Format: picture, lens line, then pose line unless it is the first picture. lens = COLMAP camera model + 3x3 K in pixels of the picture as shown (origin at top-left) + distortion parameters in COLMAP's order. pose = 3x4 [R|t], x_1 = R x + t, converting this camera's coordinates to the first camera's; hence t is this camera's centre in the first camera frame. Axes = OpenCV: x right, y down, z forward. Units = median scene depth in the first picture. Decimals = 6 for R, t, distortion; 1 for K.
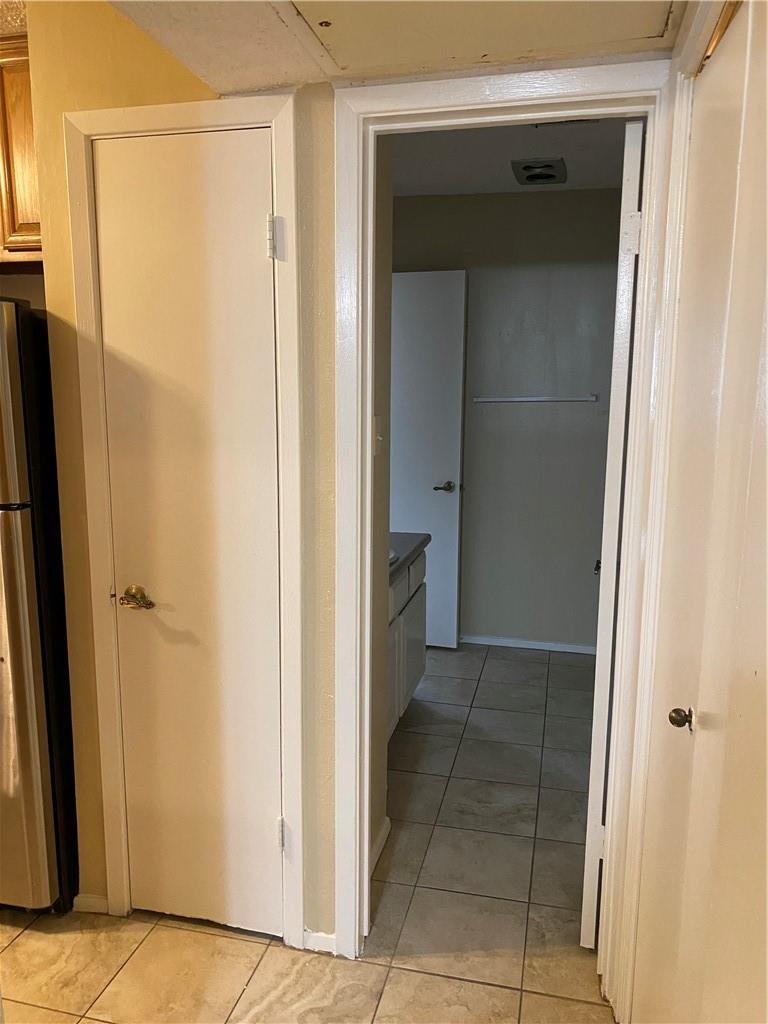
lens RADIAL K [[783.0, 0, 405.0], [0, 783.0, 520.6], [0, 0, 1]] dist [0.030506, -0.029718]
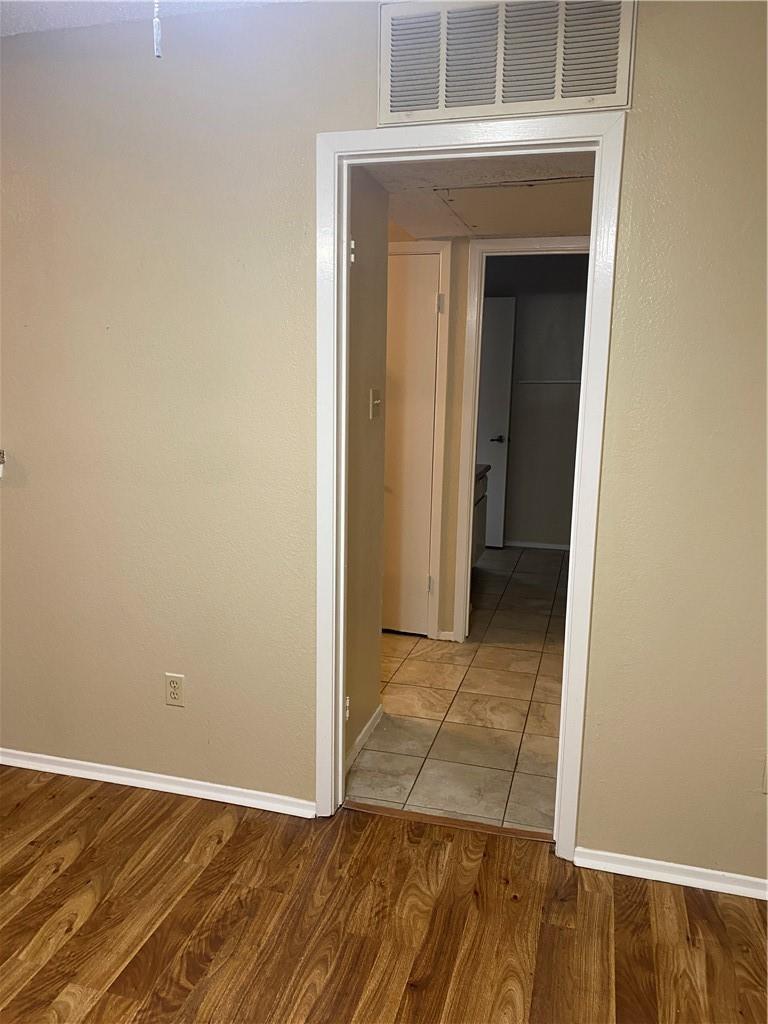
lens RADIAL K [[783.0, 0, 385.4], [0, 783.0, 525.4], [0, 0, 1]] dist [0.030506, -0.029718]
pose [[0.998086, 0.023083, -0.057369, -0.155719], [-0.021882, 0.999530, 0.021472, 0.198287], [0.057838, -0.020175, 0.998122, -1.096497]]
